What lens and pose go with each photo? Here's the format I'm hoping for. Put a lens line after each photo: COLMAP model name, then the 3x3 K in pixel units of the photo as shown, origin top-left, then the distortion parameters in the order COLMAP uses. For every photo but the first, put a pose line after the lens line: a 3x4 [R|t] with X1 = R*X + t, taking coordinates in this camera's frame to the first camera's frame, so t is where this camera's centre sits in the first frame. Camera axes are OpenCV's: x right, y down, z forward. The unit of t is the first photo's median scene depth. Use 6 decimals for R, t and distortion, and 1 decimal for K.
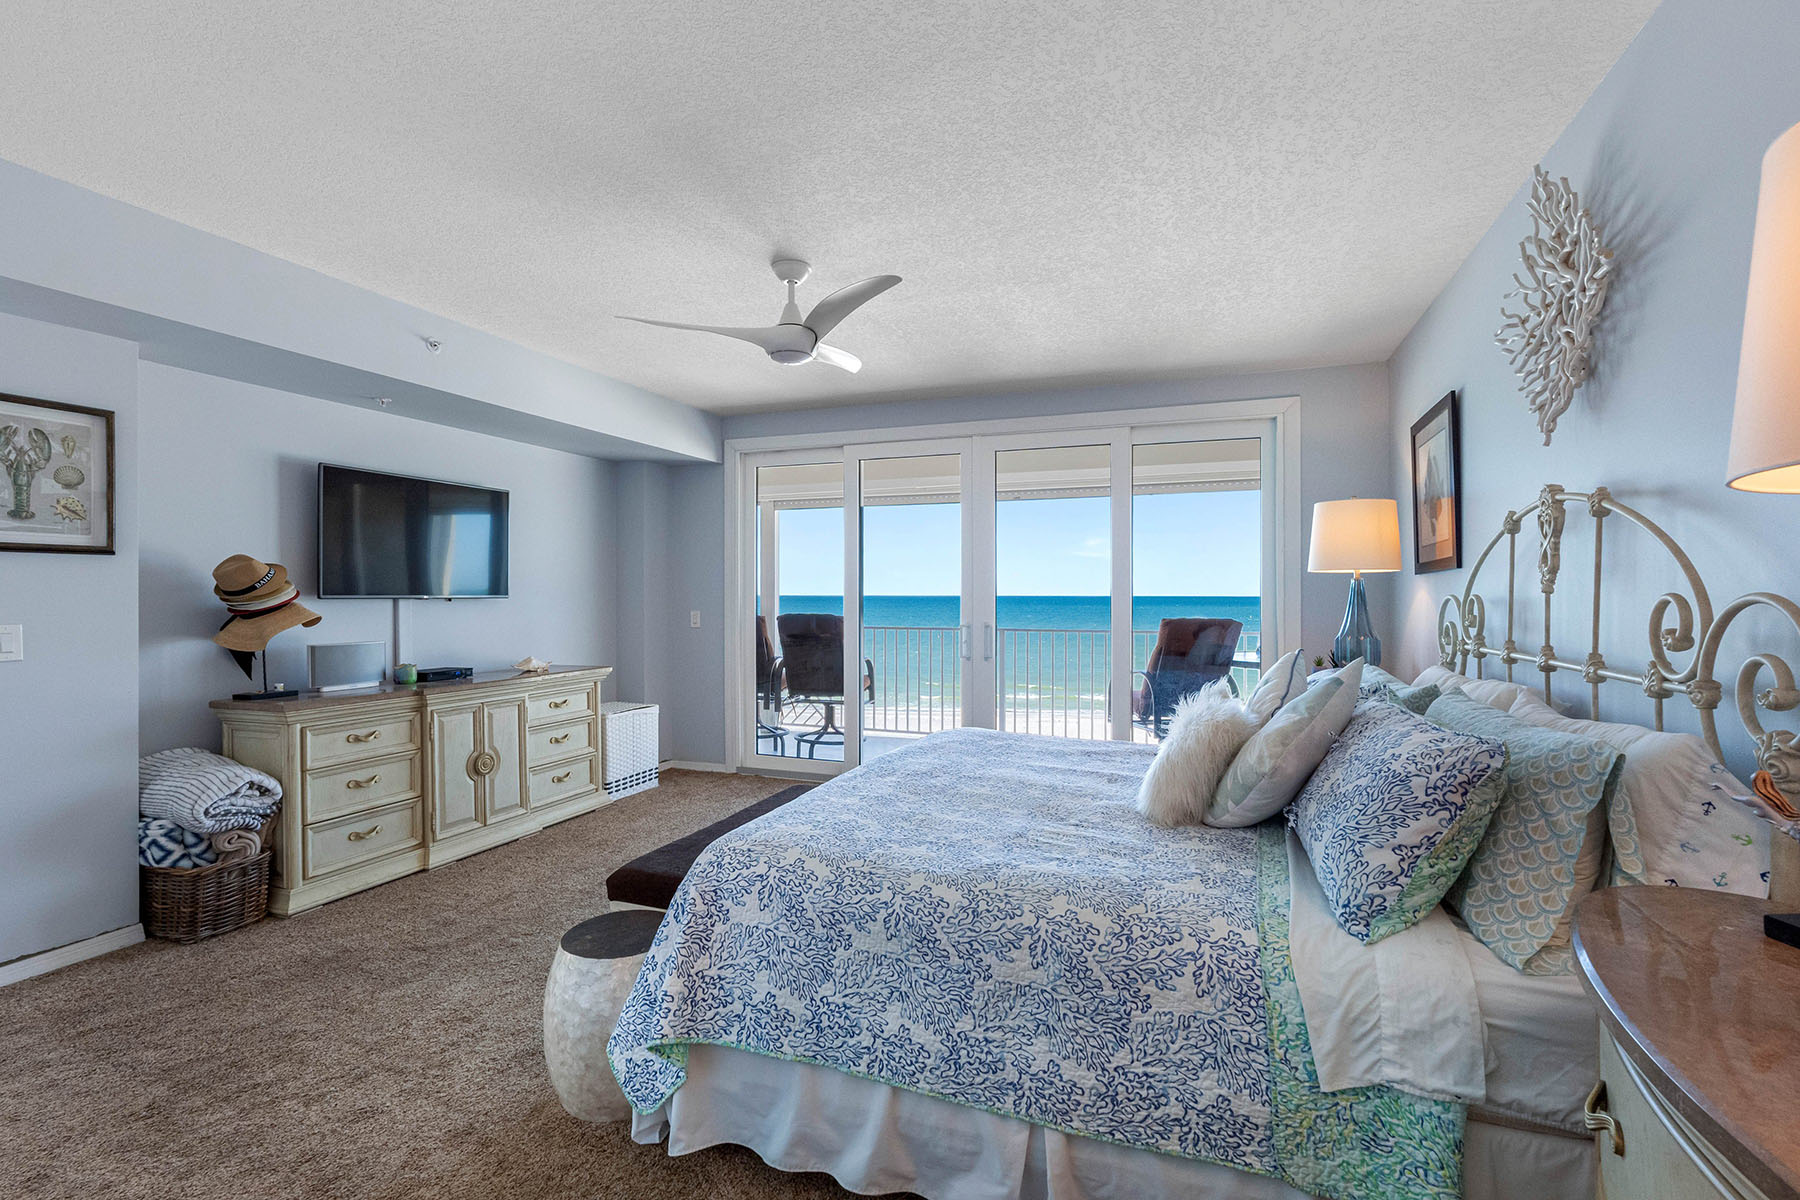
lens RADIAL K [[814.1, 0, 893.6], [0, 814.1, 599.0], [0, 0, 1]] dist [-0.004169, -0.000125]
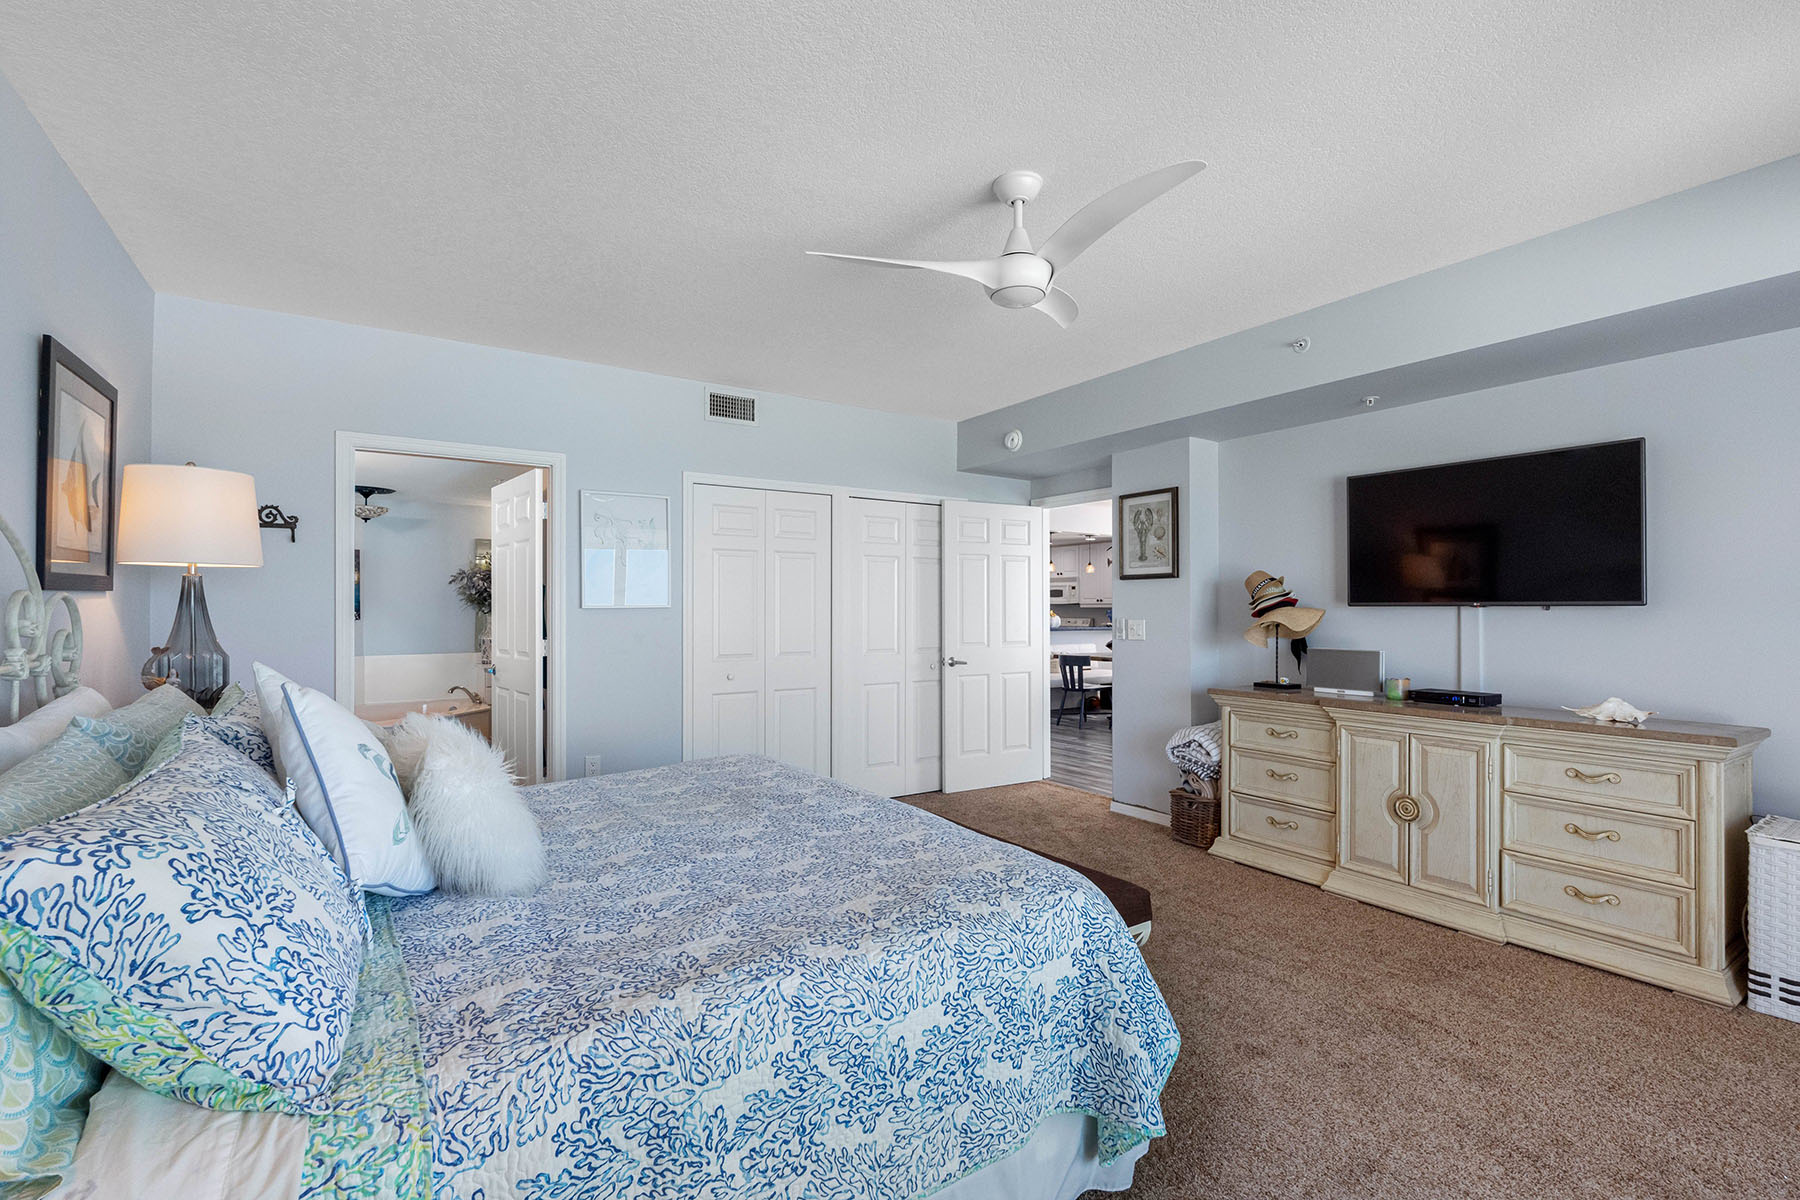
lens RADIAL K [[814.1, 0, 896.8], [0, 814.1, 604.4], [0, 0, 1]] dist [-0.004169, -0.000125]
pose [[-0.581342, 0.002879, -0.813654, 0.523183], [0.002205, 0.999996, 0.001963, -0.005713], [0.813656, -0.000653, -0.581346, 1.208404]]
